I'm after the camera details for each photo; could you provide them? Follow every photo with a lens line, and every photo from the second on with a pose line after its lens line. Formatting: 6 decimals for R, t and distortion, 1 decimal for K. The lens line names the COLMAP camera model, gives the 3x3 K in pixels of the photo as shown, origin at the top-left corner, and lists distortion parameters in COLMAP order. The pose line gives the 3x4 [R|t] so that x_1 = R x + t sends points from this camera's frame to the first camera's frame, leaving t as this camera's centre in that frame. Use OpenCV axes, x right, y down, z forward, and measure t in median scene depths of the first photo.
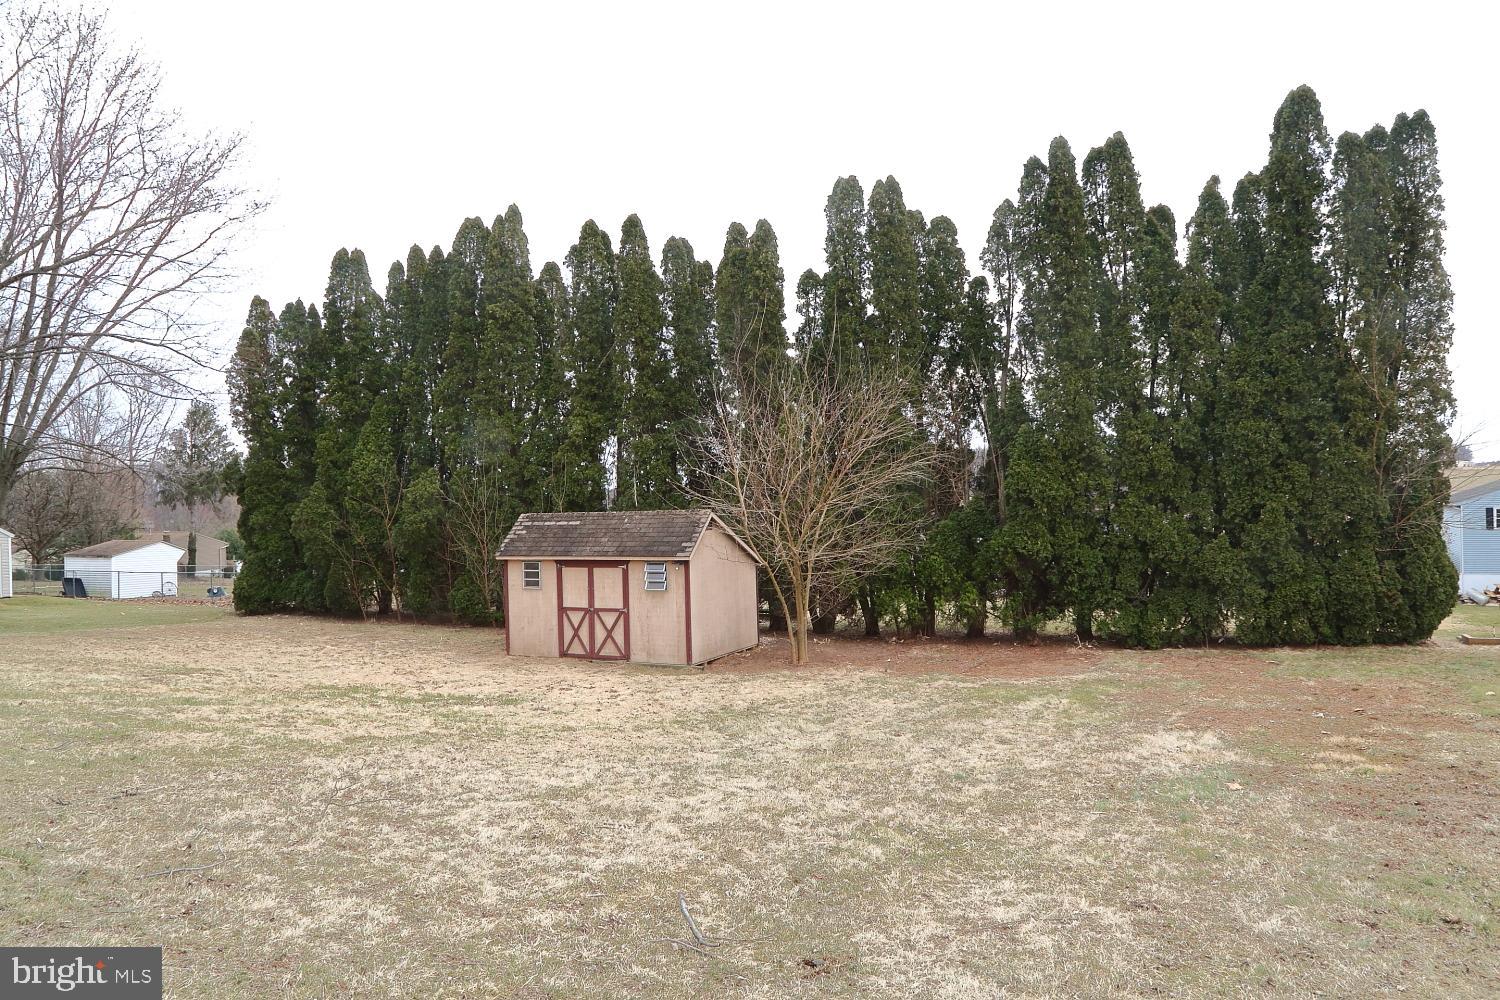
lens RADIAL K [[1033.0, 0, 751.4], [0, 1033.0, 505.6], [0, 0, 1]] dist [-0.118110, 0.066153]
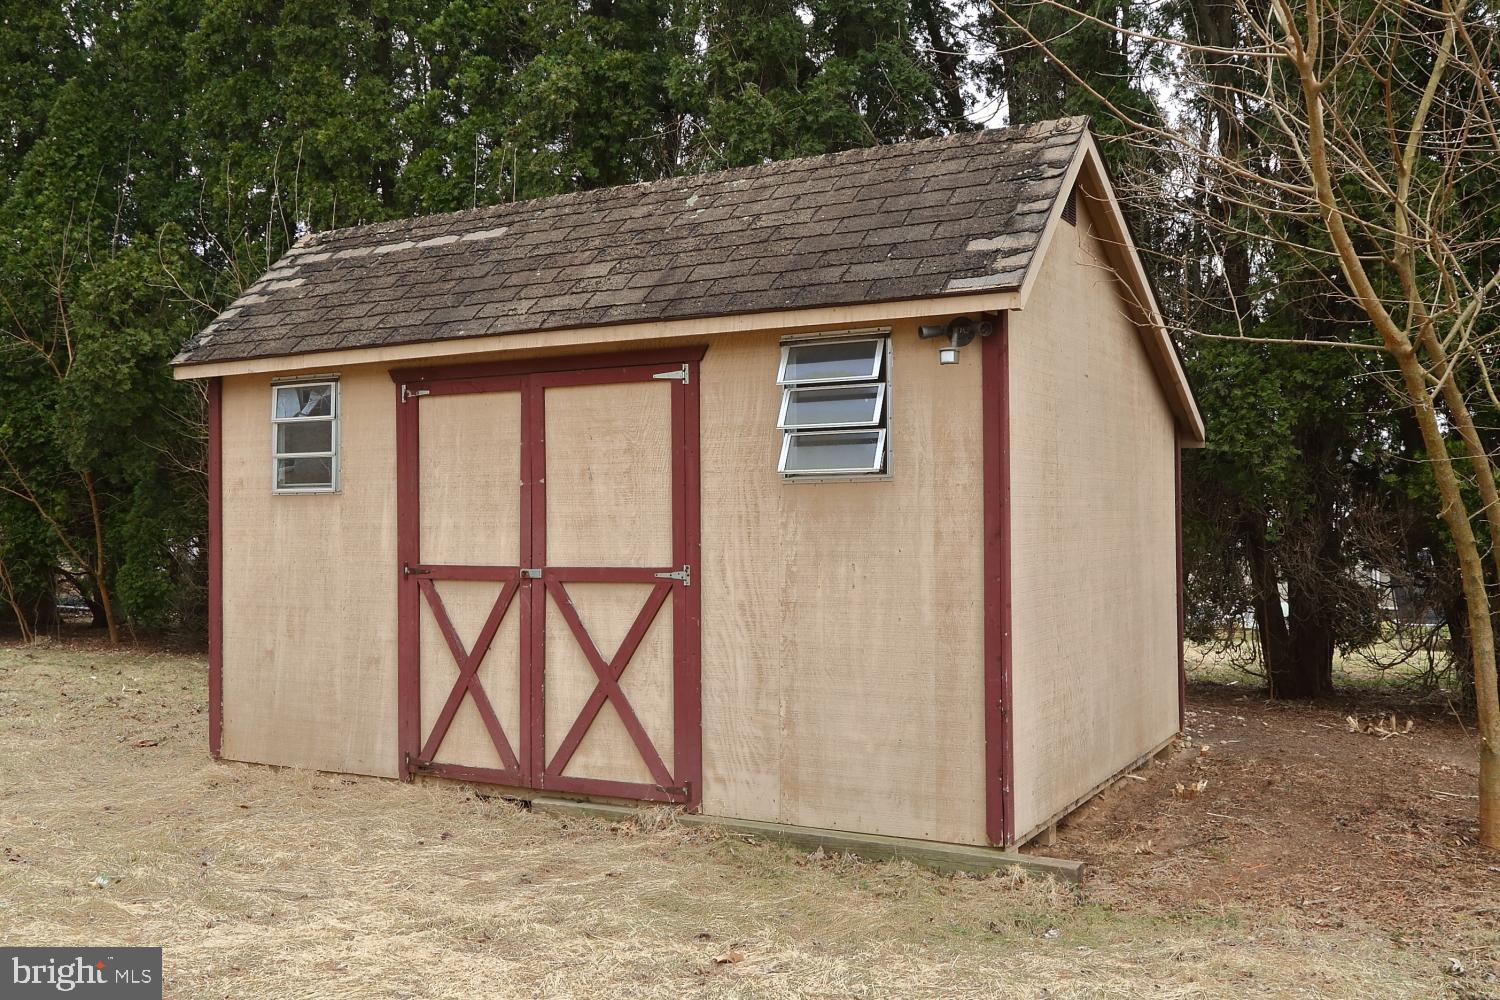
lens RADIAL K [[1364.7, 0, 750.0], [0, 1364.7, 500.0], [0, 0, 1]] dist [-0.005026, -0.003152]
pose [[0.997323, 0.012936, -0.071969, -0.086630], [-0.013636, 0.999864, -0.009250, 0.086956], [0.071840, 0.010206, 0.997364, 0.704567]]
